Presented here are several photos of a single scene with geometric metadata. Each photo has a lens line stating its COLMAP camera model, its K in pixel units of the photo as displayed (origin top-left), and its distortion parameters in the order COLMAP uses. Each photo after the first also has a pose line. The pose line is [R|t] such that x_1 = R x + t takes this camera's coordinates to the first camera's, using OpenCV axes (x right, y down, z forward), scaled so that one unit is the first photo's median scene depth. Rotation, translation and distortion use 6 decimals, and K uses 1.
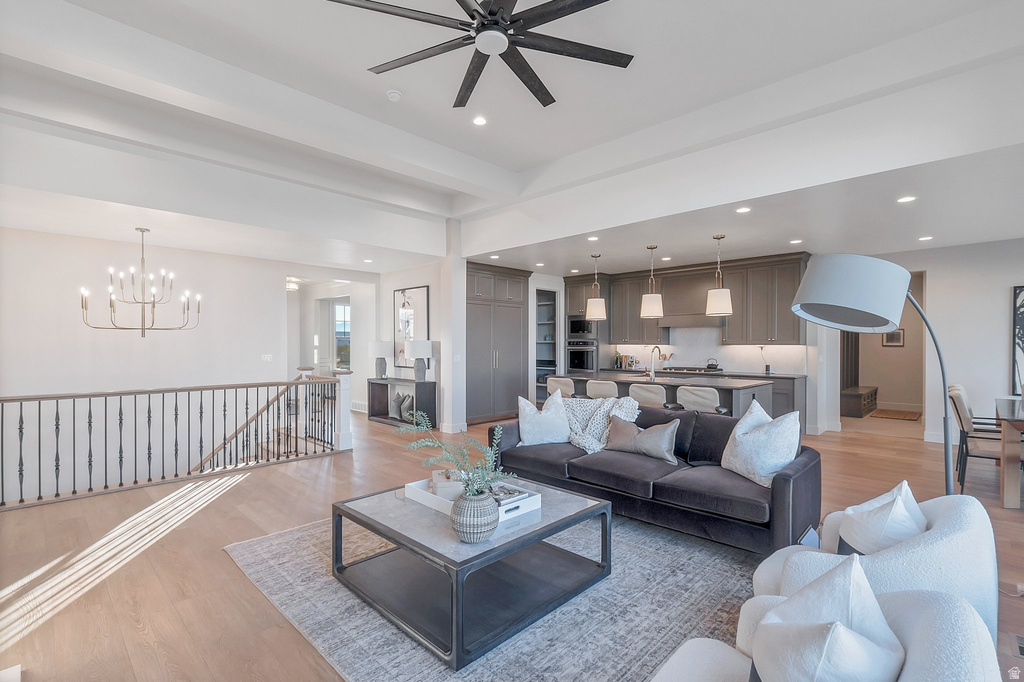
lens RADIAL K [[469.5, 0, 512.7], [0, 469.5, 348.0], [0, 0, 1]] dist [0.005377, -0.002968]
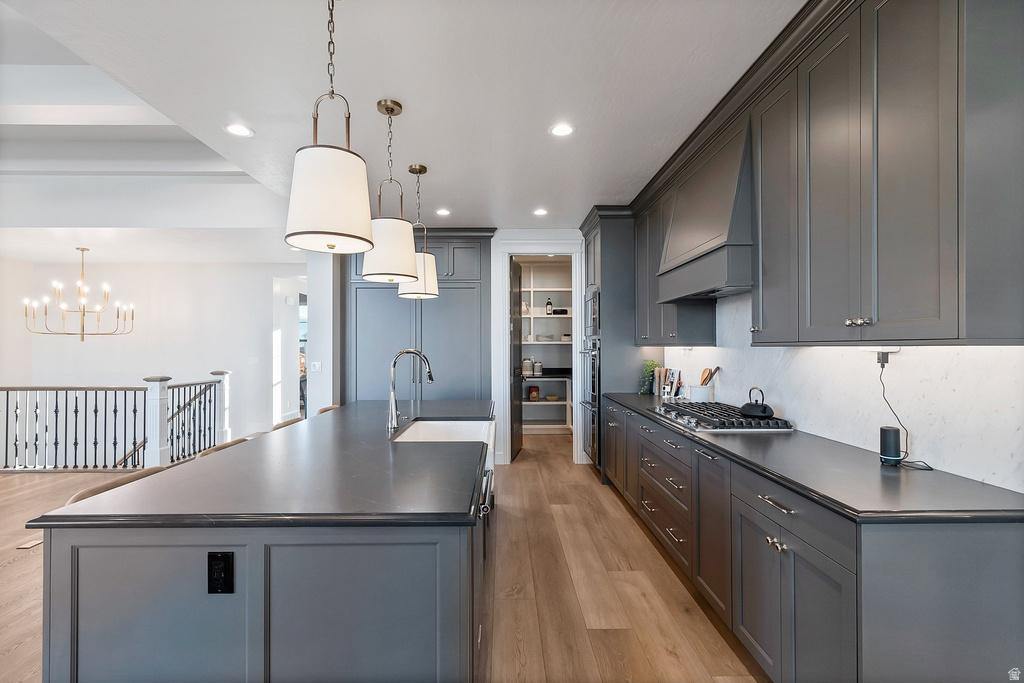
lens RADIAL K [[469.5, 0, 508.2], [0, 469.5, 340.2], [0, 0, 1]] dist [0.005377, -0.002968]
pose [[0.705136, -0.013522, -0.708943, 0.501574], [-0.003453, 0.999741, -0.022503, -0.002124], [0.709064, 0.018316, 0.704906, 0.602124]]
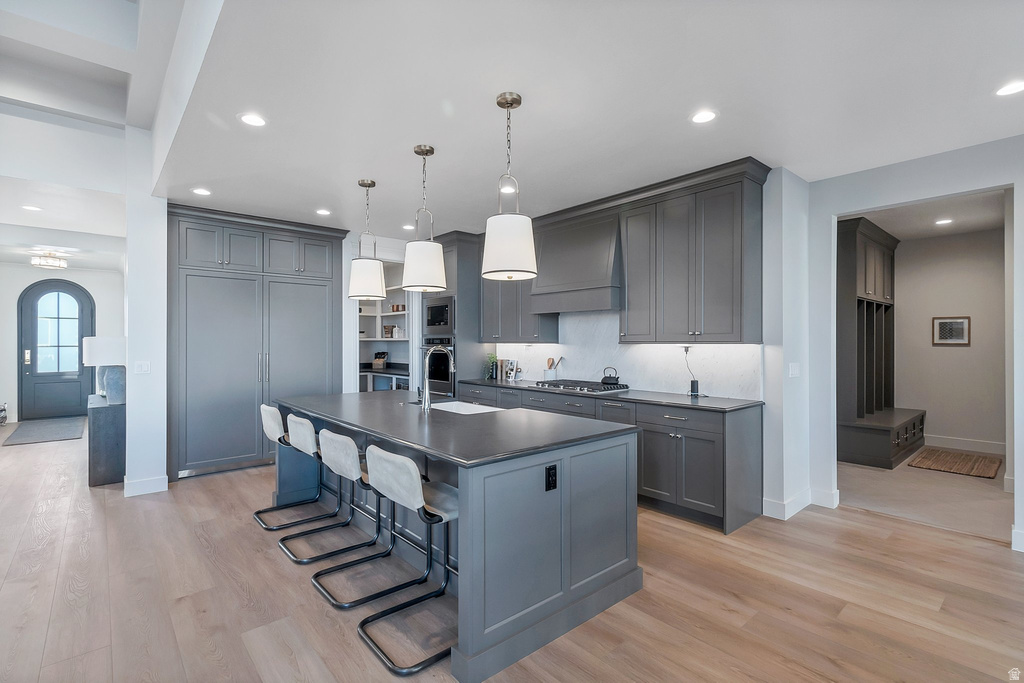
lens RADIAL K [[469.5, 0, 512.0], [0, 469.5, 340.4], [0, 0, 1]] dist [0.005377, -0.002968]
pose [[0.996544, -0.001951, -0.083045, 0.330039], [0.000784, 0.999901, -0.014084, -0.001975], [0.083064, 0.013970, 0.996446, 0.388256]]
